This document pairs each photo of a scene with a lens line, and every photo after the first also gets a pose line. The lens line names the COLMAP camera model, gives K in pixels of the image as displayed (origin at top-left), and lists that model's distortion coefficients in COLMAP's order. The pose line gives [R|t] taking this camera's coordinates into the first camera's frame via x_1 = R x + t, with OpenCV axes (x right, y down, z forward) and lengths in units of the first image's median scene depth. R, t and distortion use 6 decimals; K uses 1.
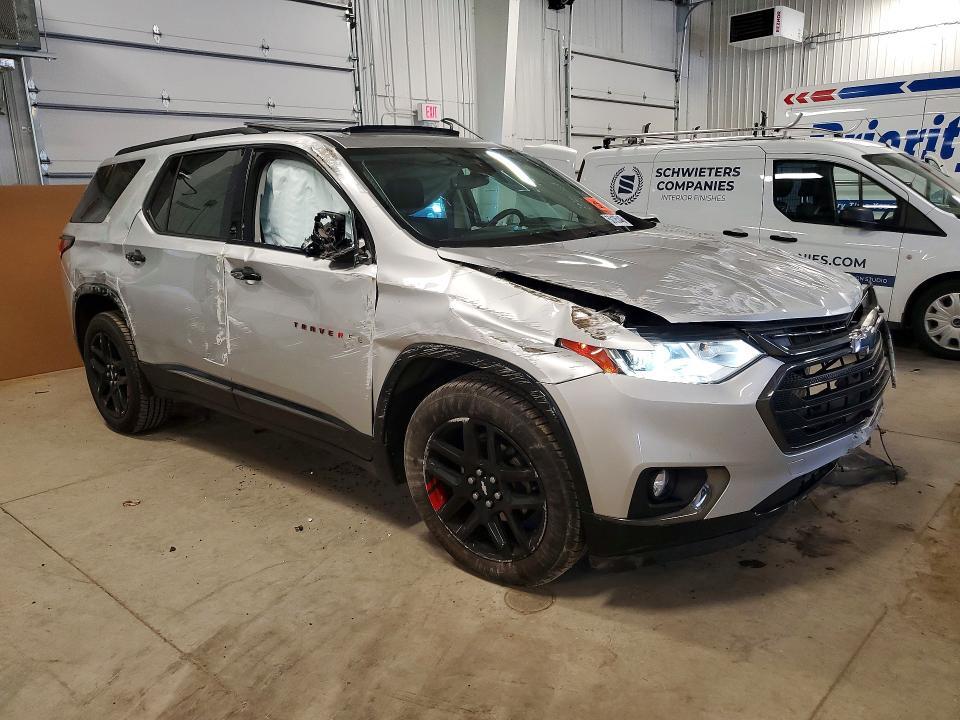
lens RADIAL K [[795.3, 0, 476.4], [0, 795.3, 360.0], [0, 0, 1]] dist [0.033480, 0.006173]
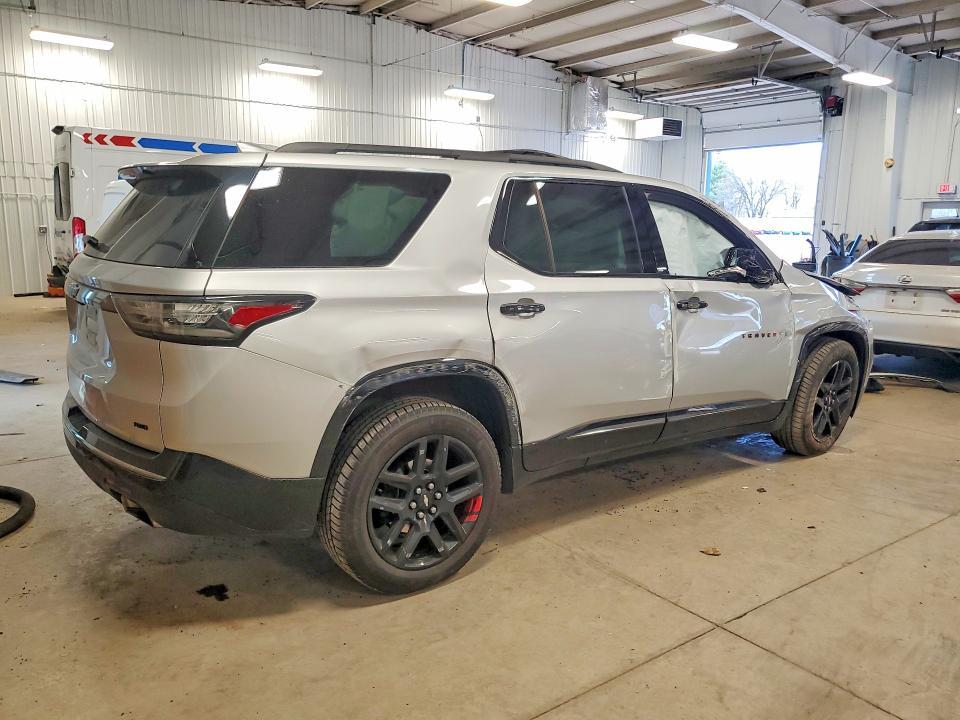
lens RADIAL K [[795.3, 0, 475.8], [0, 795.3, 364.1], [0, 0, 1]] dist [0.033480, 0.006173]
pose [[0.130931, -0.137920, 0.981751, -1.431965], [0.185040, 0.976274, 0.112473, -0.207480], [-0.973970, 0.166937, 0.153345, 1.139750]]
